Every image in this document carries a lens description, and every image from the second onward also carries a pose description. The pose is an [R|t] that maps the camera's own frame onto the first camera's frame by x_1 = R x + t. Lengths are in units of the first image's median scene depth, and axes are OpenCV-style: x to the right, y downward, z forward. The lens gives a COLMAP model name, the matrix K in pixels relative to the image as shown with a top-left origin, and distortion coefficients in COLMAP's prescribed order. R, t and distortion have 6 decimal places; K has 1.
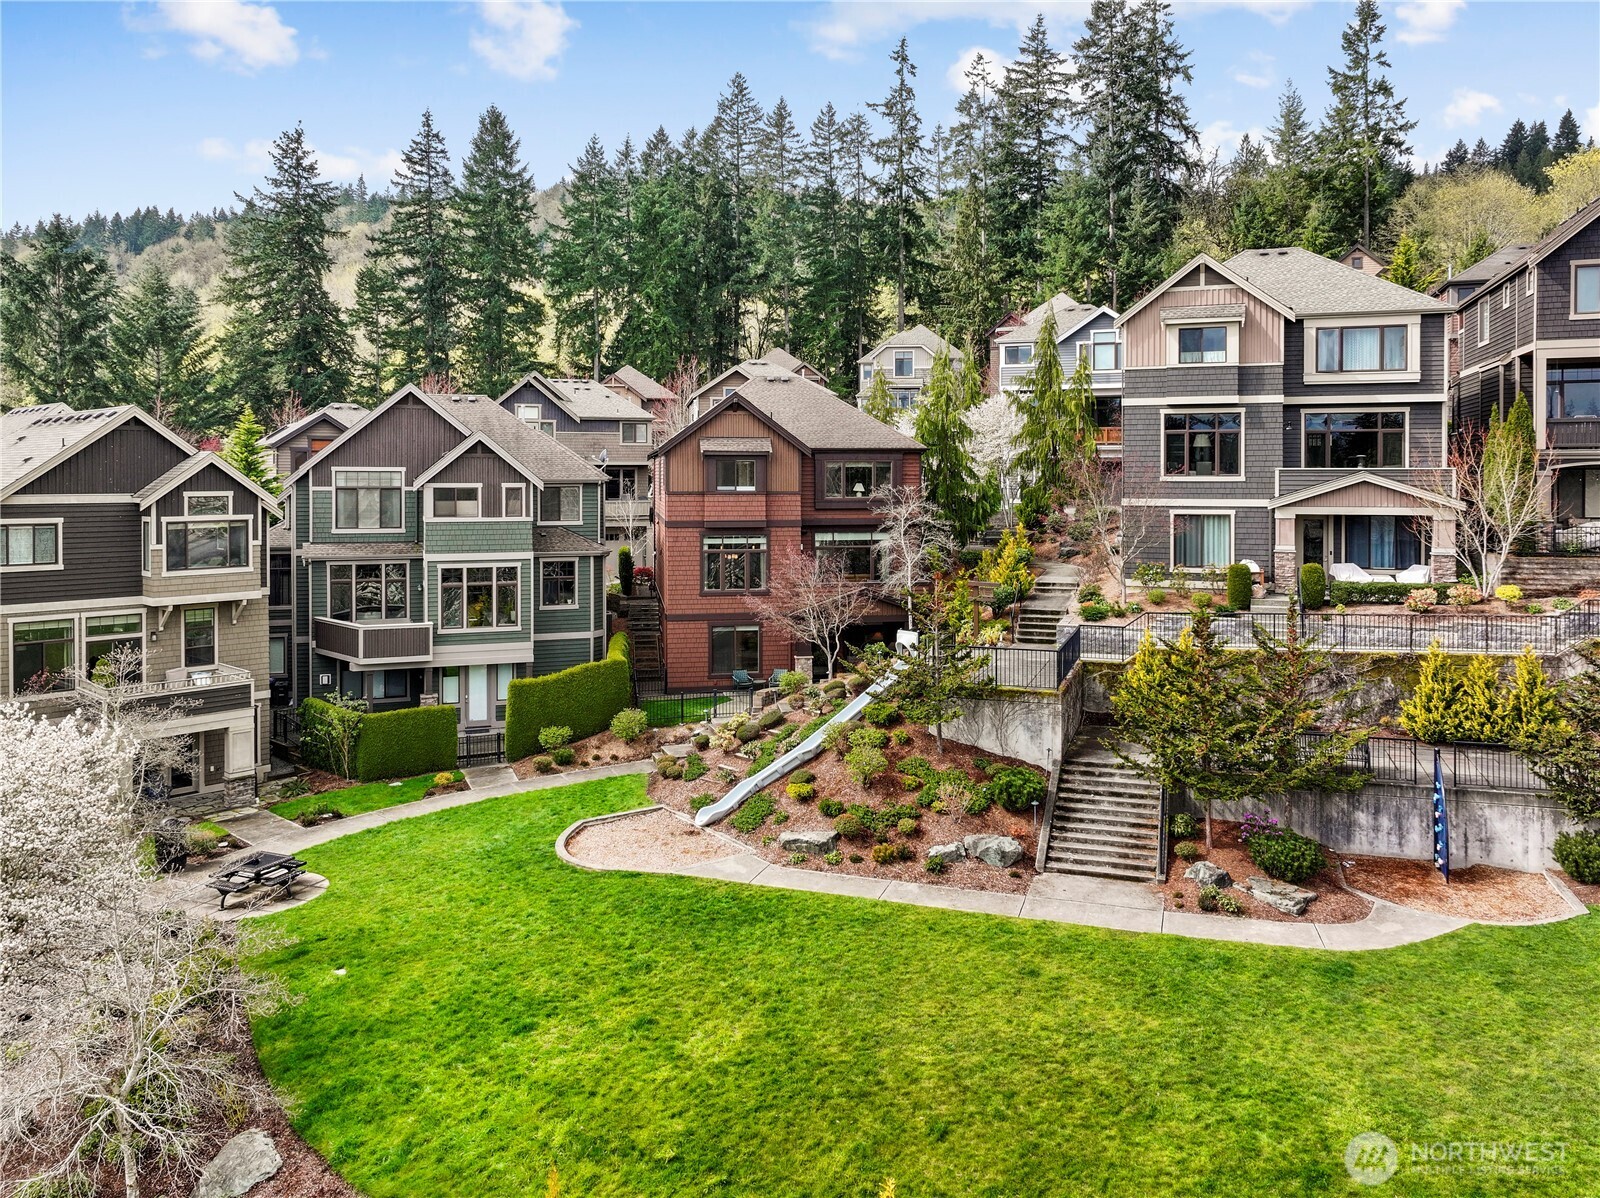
lens RADIAL K [[1145.7, 0, 801.4], [0, 1145.7, 489.4], [0, 0, 1]] dist [-0.000344, -0.000708]
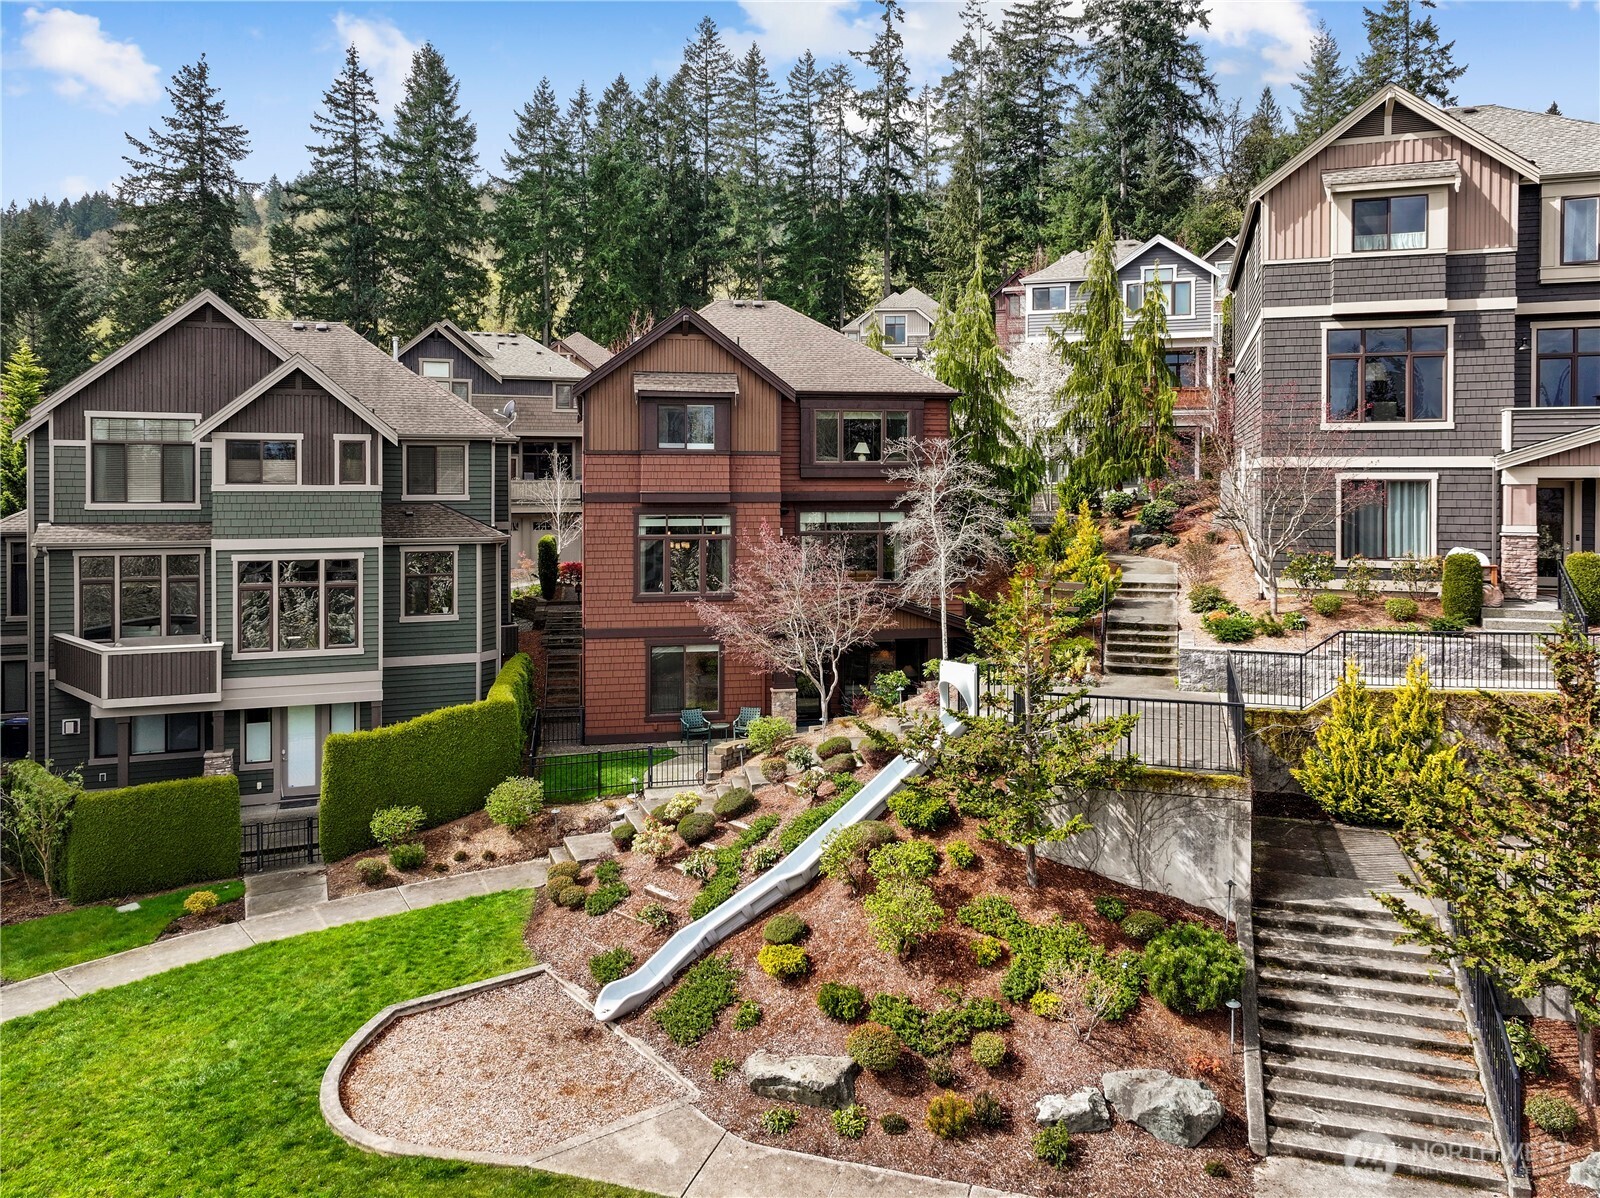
lens RADIAL K [[1145.7, 0, 801.4], [0, 1145.7, 489.4], [0, 0, 1]] dist [-0.000344, -0.000708]
pose [[0.999724, 0.001982, 0.023404, -0.003996], [-0.001992, 0.999998, 0.000412, 0.024990], [-0.023403, -0.000458, 0.999726, 0.310618]]
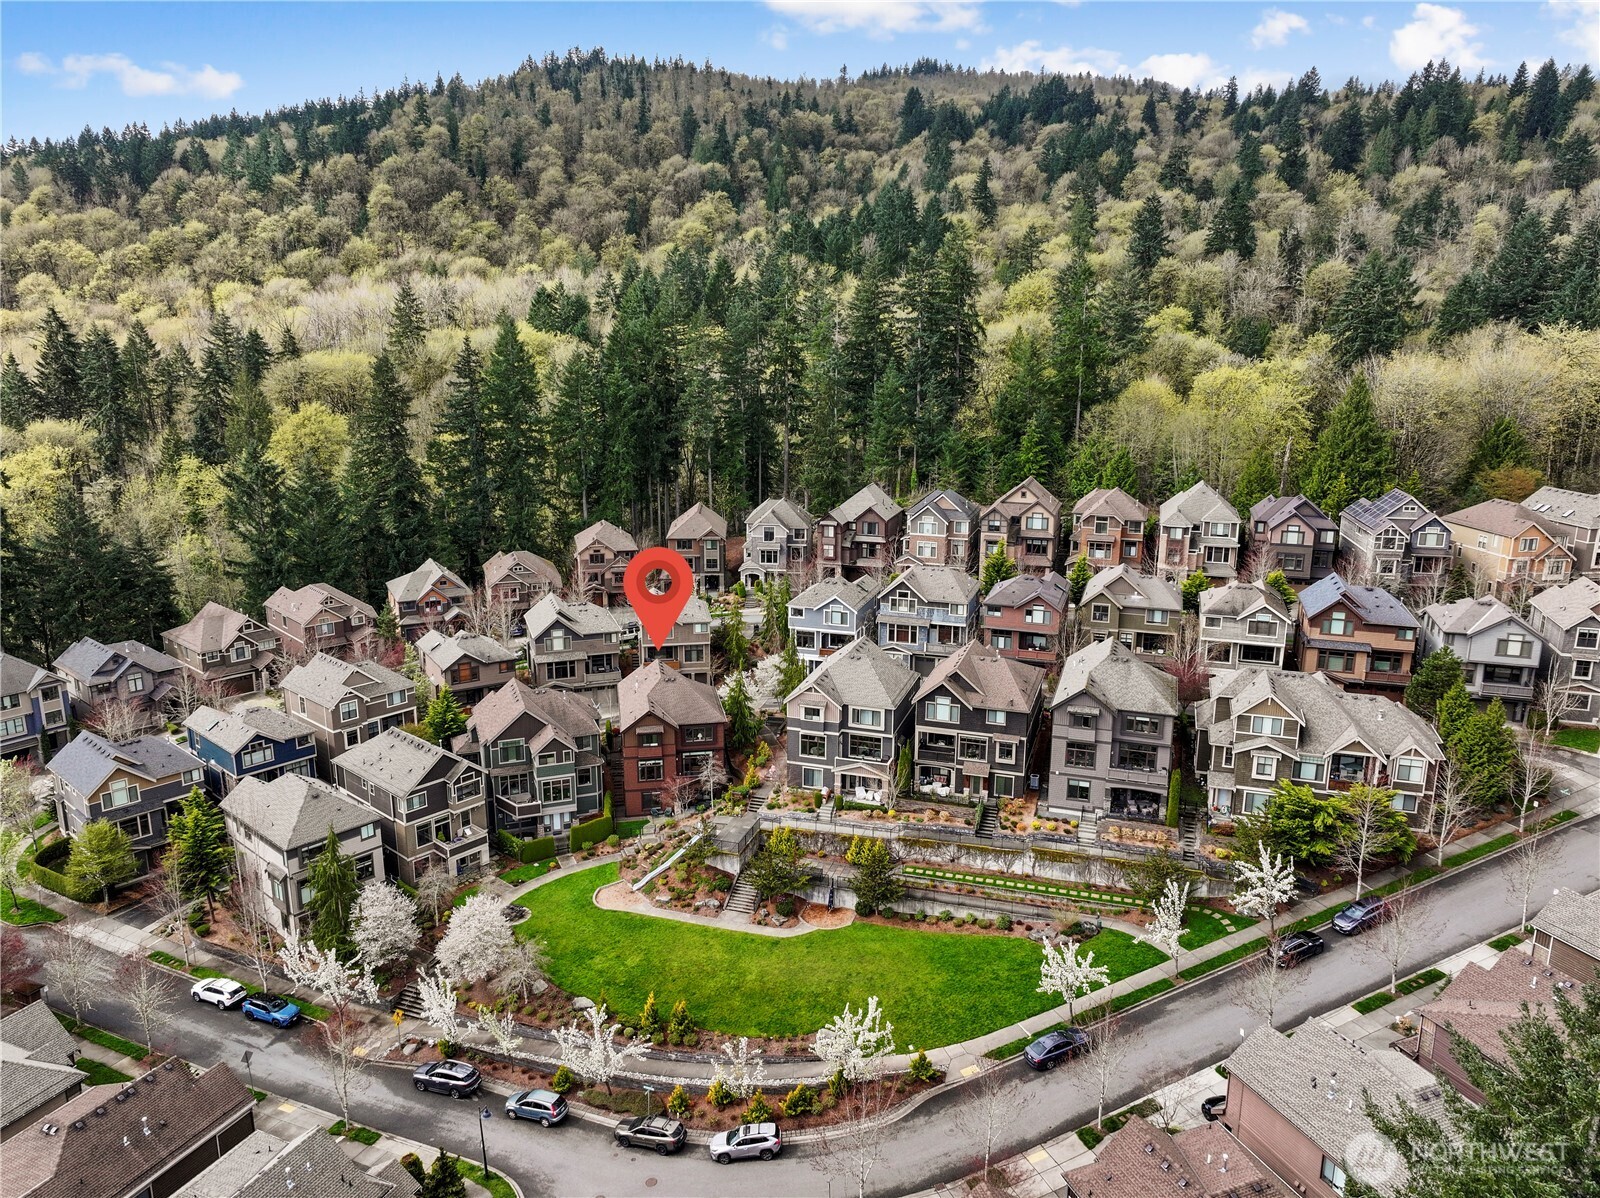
lens RADIAL K [[1080.9, 0, 800.0], [0, 1080.9, 599.0], [0, 0, 1]] dist [-0.001620, 0.000467]
pose [[0.999702, 0.000946, 0.024374, 0.228153], [-0.006390, 0.974507, 0.224267, -0.895441], [-0.023541, -0.224356, 0.974223, -1.370221]]
